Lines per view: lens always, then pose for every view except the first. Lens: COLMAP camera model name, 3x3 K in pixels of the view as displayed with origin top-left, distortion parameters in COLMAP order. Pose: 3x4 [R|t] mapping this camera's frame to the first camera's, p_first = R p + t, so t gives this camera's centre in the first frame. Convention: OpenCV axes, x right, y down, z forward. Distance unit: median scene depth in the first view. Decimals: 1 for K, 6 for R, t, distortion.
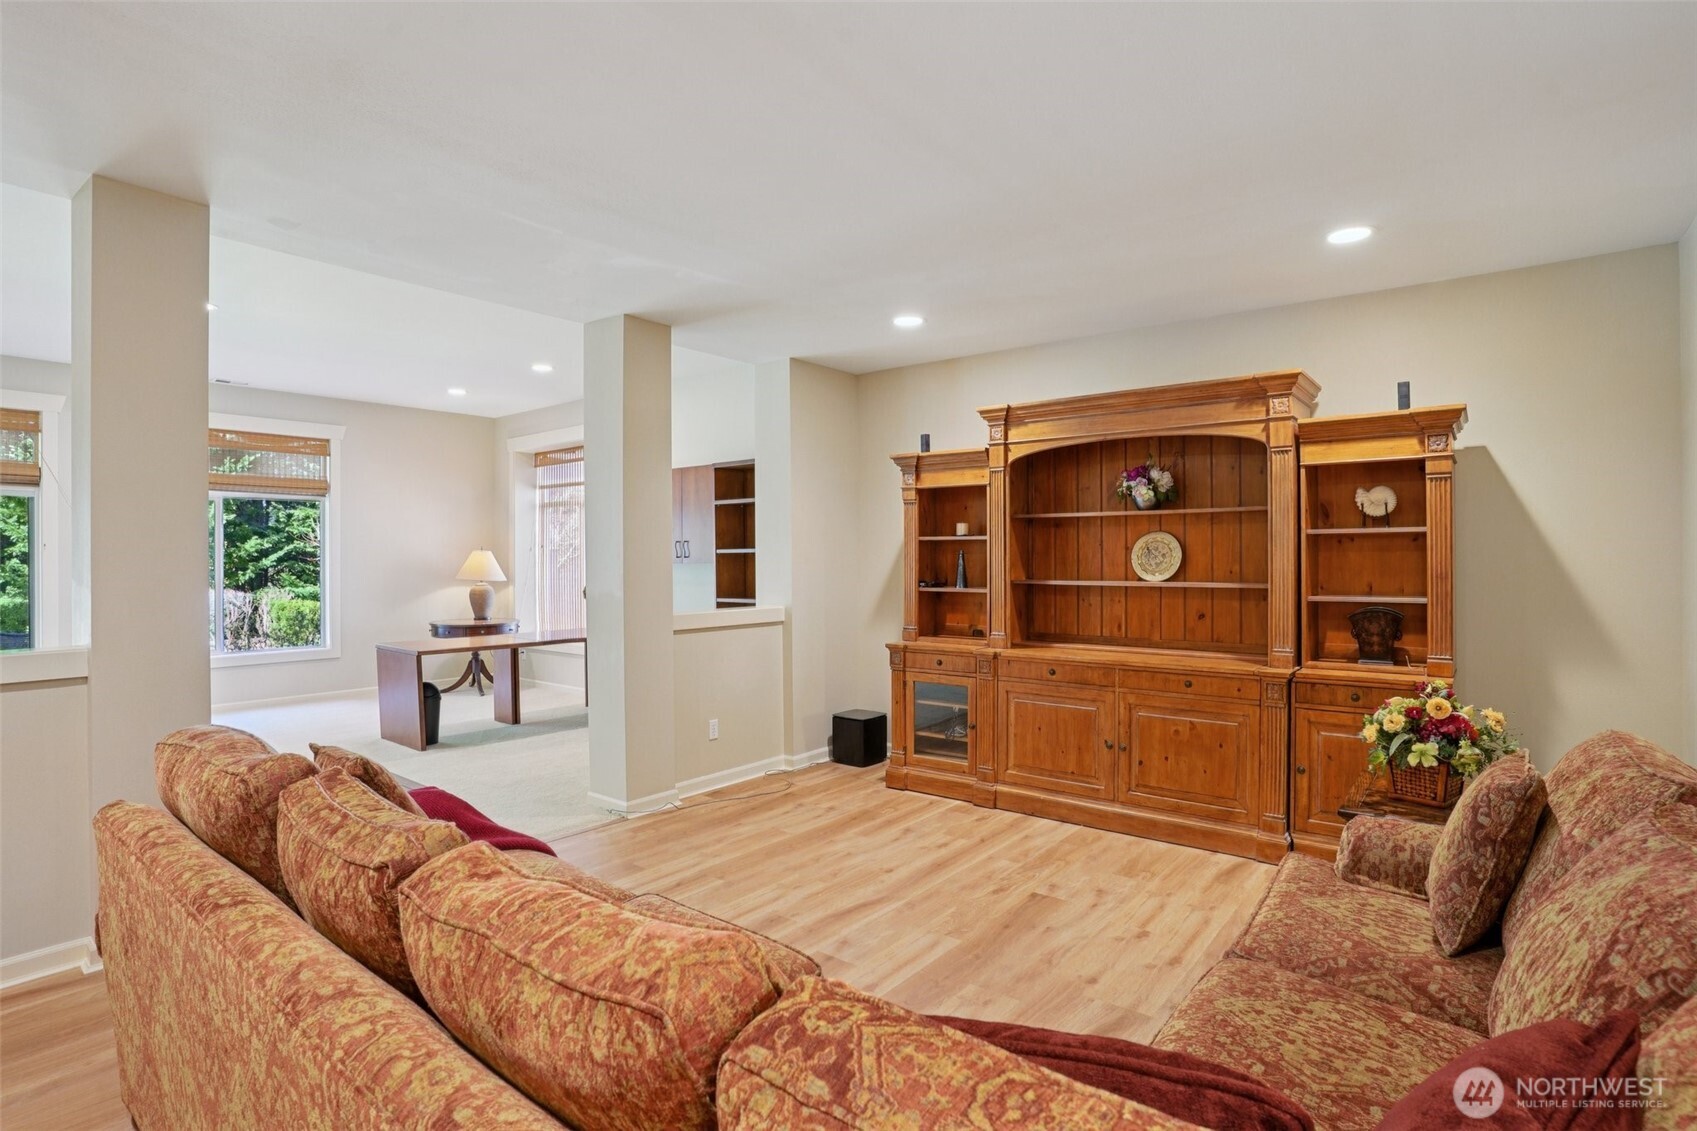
lens RADIAL K [[852.1, 0, 869.8], [0, 852.1, 563.7], [0, 0, 1]] dist [-0.000442, 0.000221]
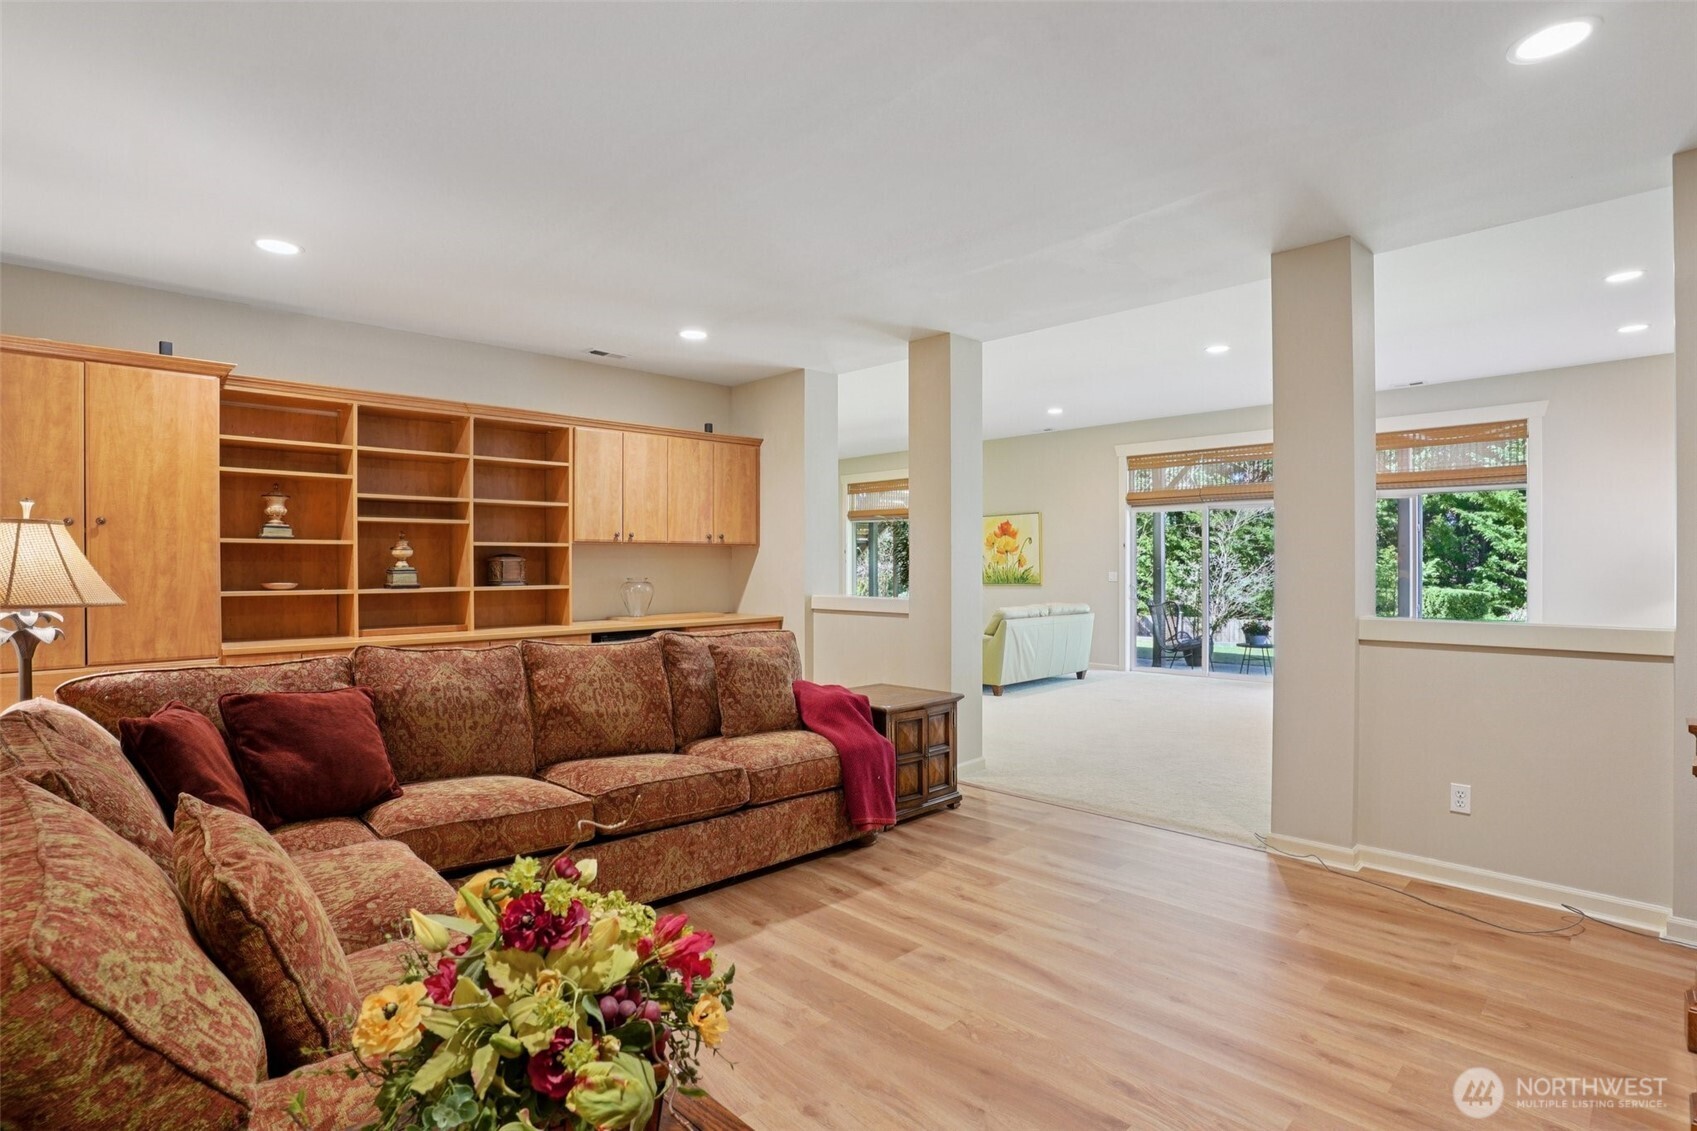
lens RADIAL K [[852.1, 0, 869.8], [0, 852.1, 563.7], [0, 0, 1]] dist [-0.000442, 0.000221]
pose [[-0.127965, 0.000086, -0.991779, 0.382956], [0.000907, 1.000000, -0.000030, 0.007823], [0.991778, -0.000904, -0.127965, 0.447777]]
